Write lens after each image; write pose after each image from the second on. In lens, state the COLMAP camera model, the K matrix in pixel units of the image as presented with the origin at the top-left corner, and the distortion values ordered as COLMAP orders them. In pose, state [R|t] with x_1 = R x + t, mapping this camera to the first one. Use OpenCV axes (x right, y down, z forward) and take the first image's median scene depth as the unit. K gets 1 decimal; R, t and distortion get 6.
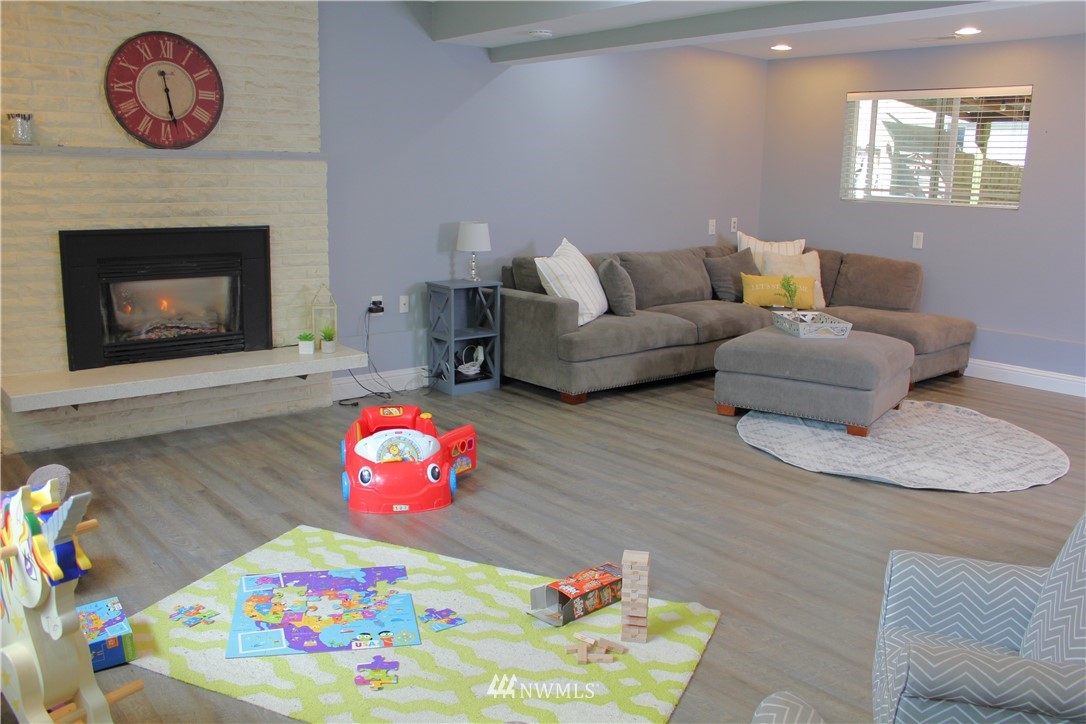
lens RADIAL K [[906.3, 0, 547.8], [0, 906.3, 372.6], [0, 0, 1]] dist [-0.153046, 0.131926]
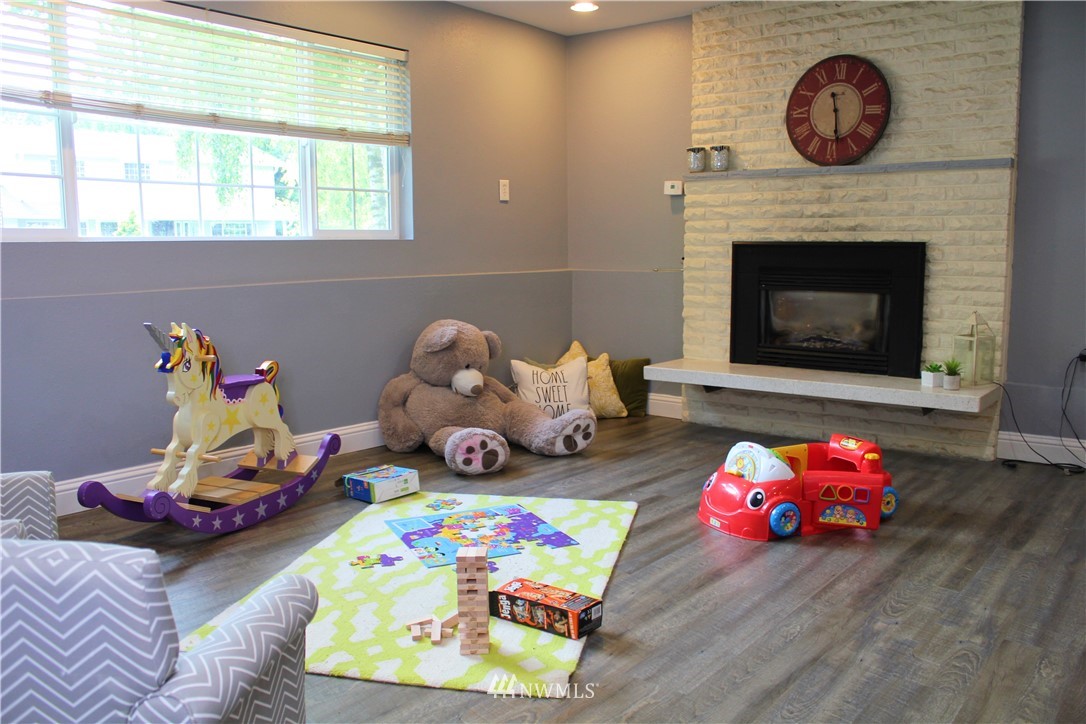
lens RADIAL K [[906.3, 0, 539.8], [0, 906.3, 366.7], [0, 0, 1]] dist [-0.153046, 0.131926]
pose [[0.192694, 0.102964, -0.975842, 0.568734], [-0.196382, 0.978407, 0.064456, -0.023881], [0.961407, 0.179217, 0.208753, 0.513478]]
